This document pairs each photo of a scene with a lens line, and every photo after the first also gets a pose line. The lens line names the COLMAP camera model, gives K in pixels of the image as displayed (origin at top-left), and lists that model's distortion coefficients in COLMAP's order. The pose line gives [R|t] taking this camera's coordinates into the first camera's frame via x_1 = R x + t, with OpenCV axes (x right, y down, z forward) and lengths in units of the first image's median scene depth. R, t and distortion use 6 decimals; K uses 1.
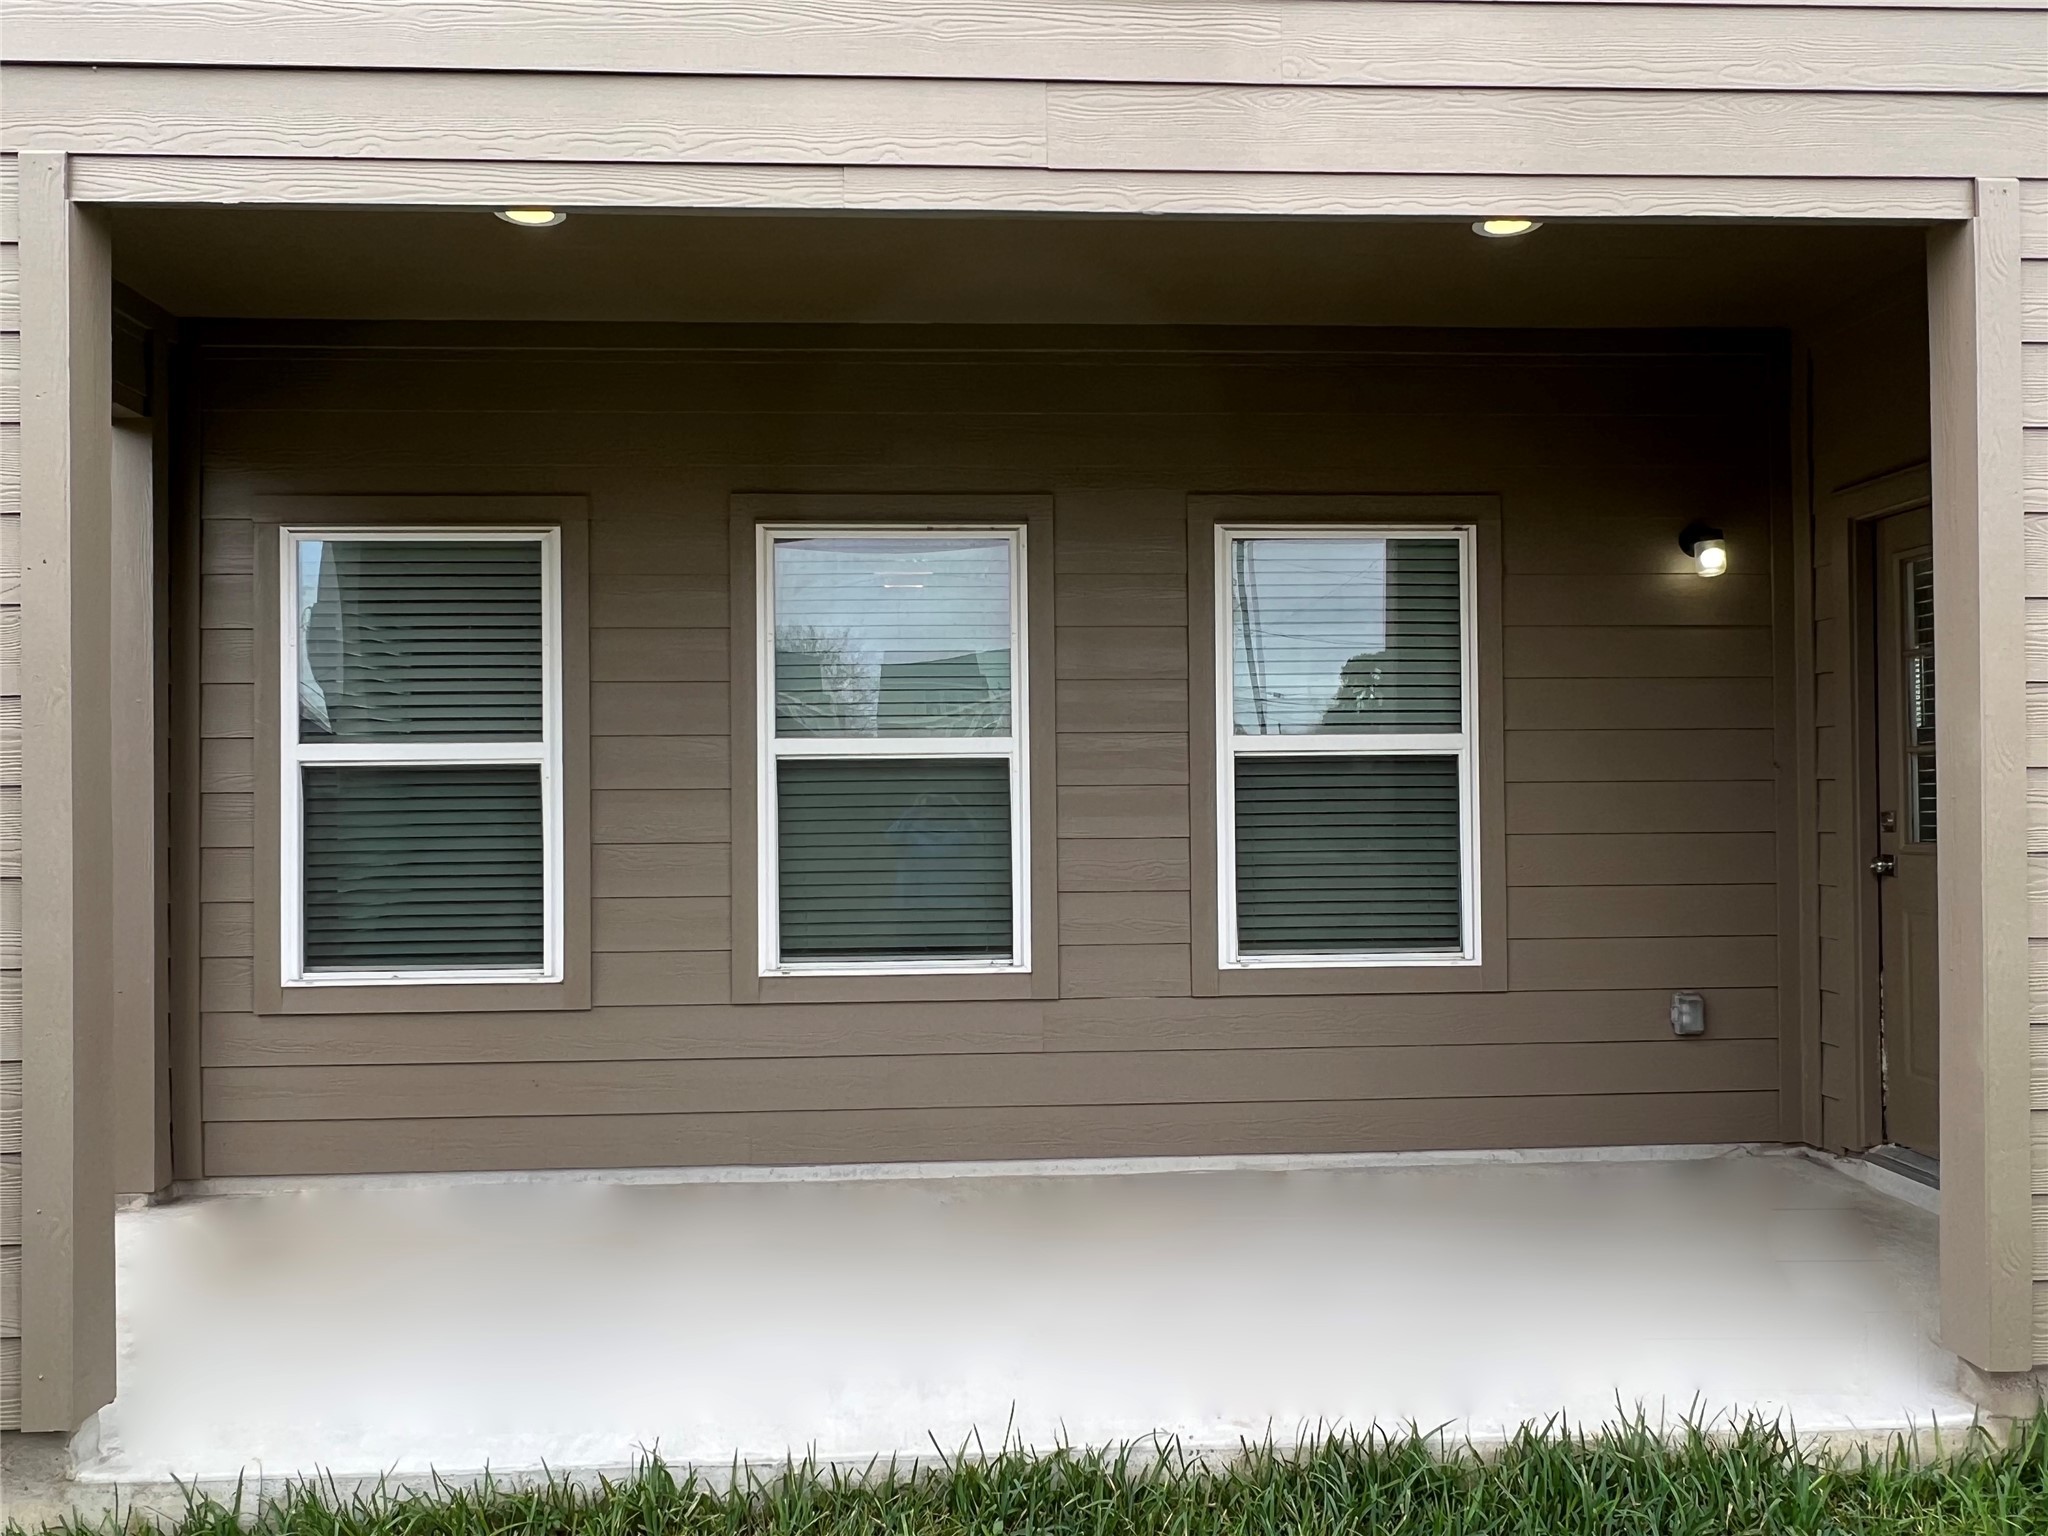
lens RADIAL K [[1493.6, 0, 1024.2], [0, 1493.6, 770.6], [0, 0, 1]] dist [-0.001519, 0.000129]
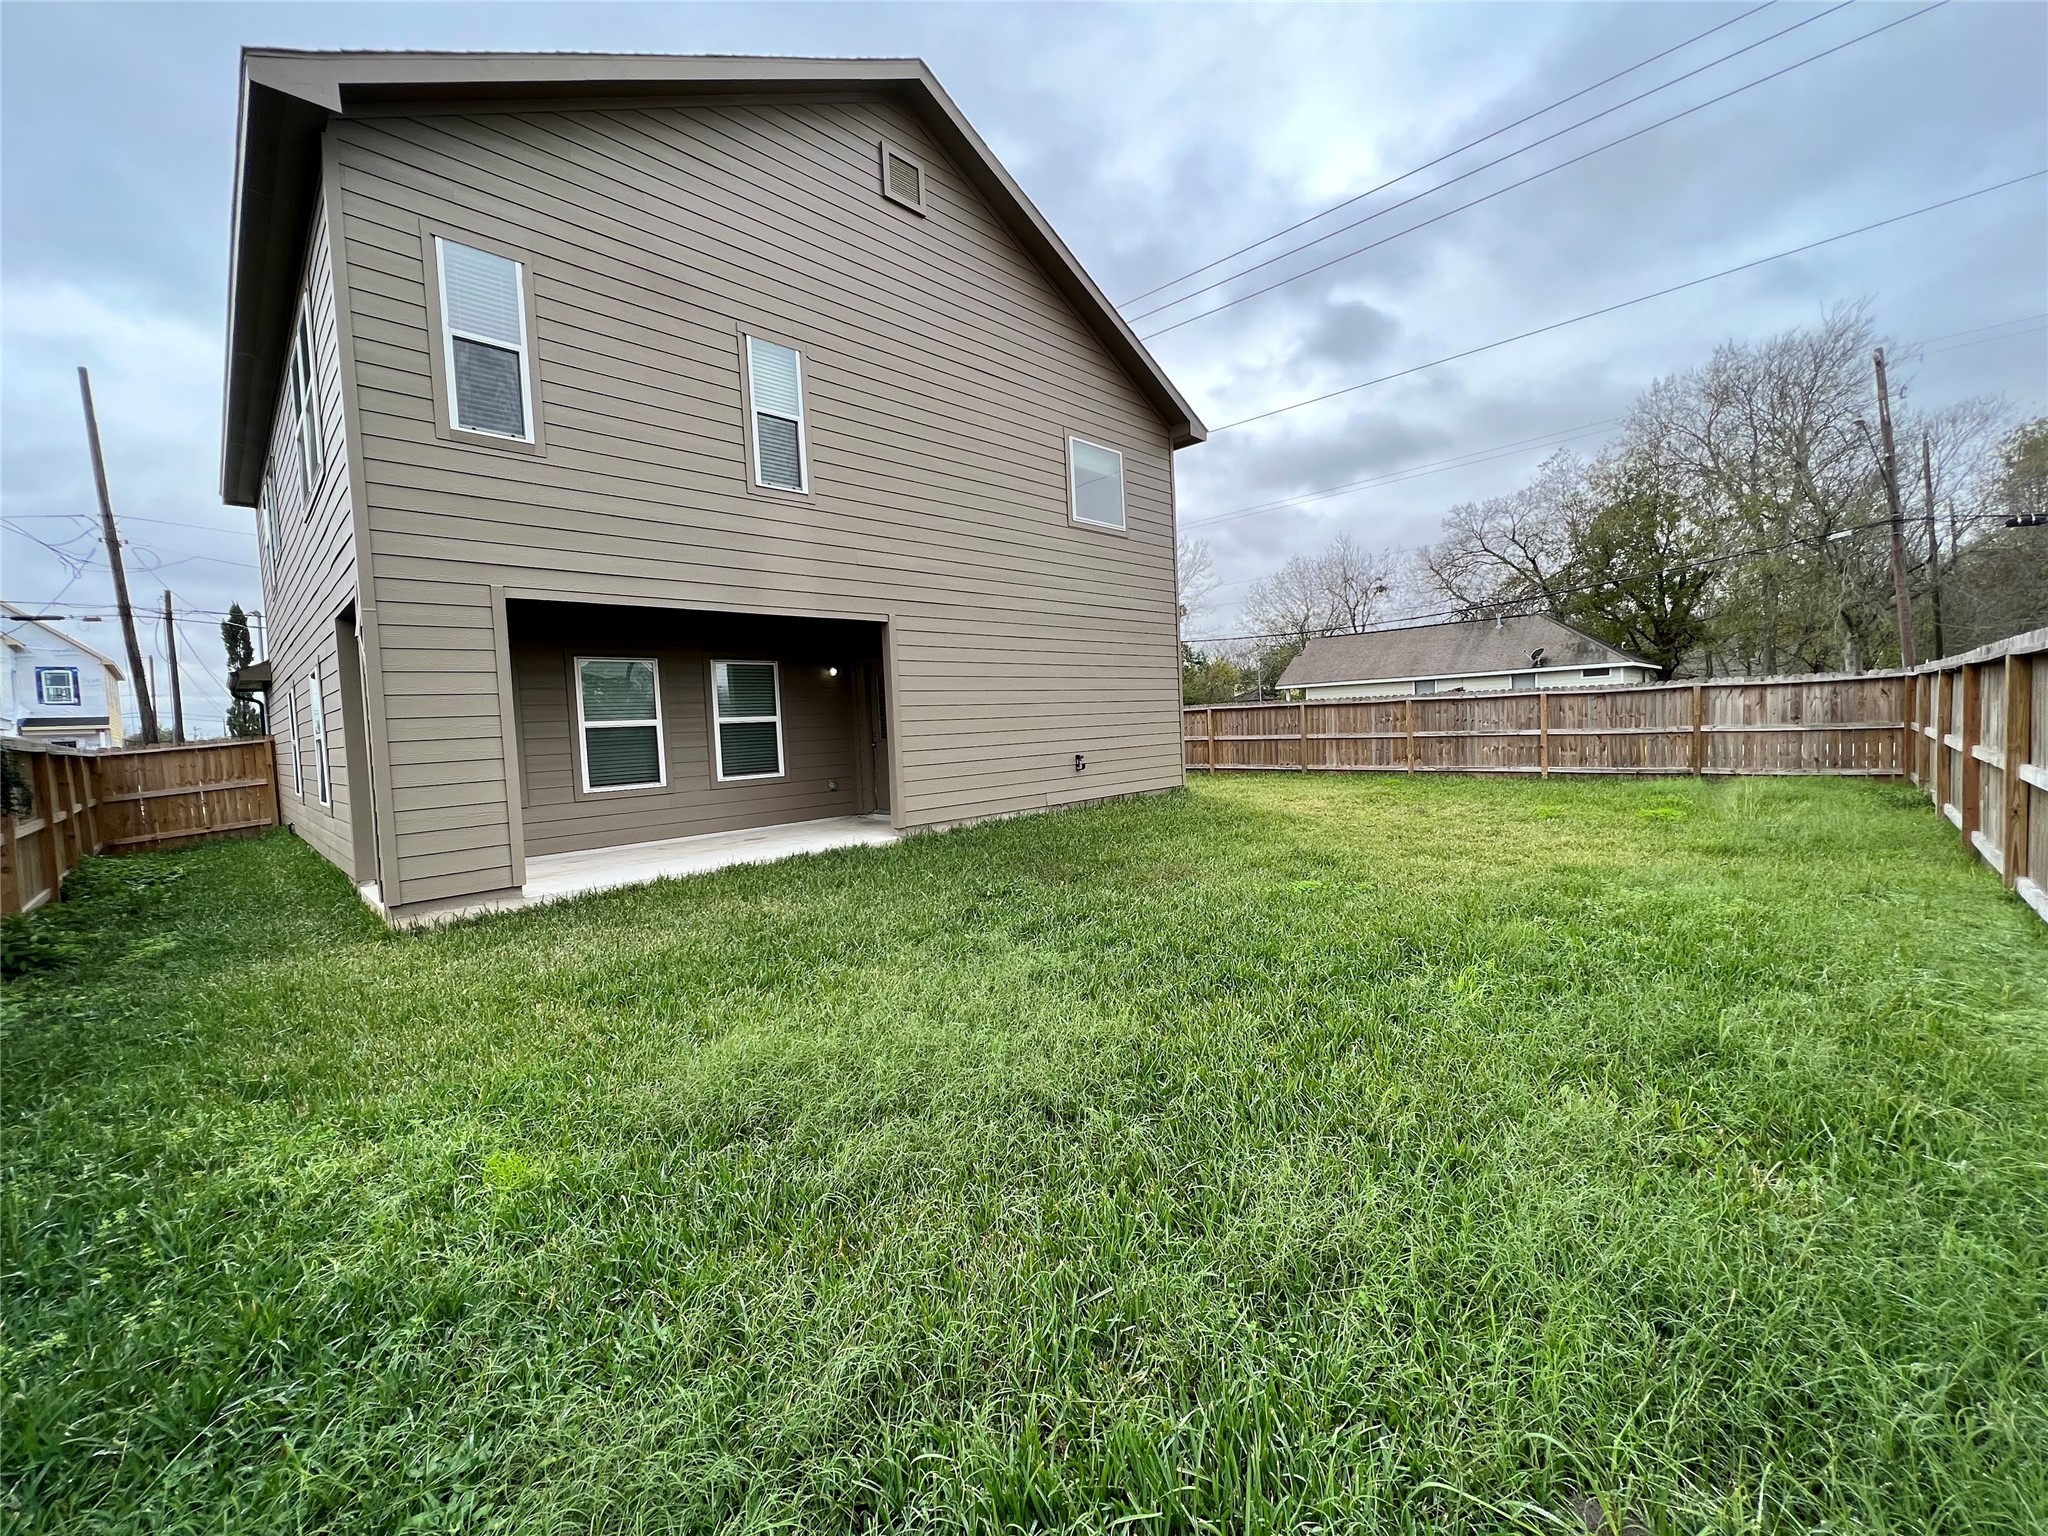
lens RADIAL K [[823.5, 0, 1023.3], [0, 823.5, 763.9], [0, 0, 1]] dist [0.001791, -0.000424]
pose [[0.741362, -0.059332, 0.668477, -0.674058], [0.028518, 0.997970, 0.056950, -0.004161], [-0.670499, -0.023157, 0.741549, -1.017350]]
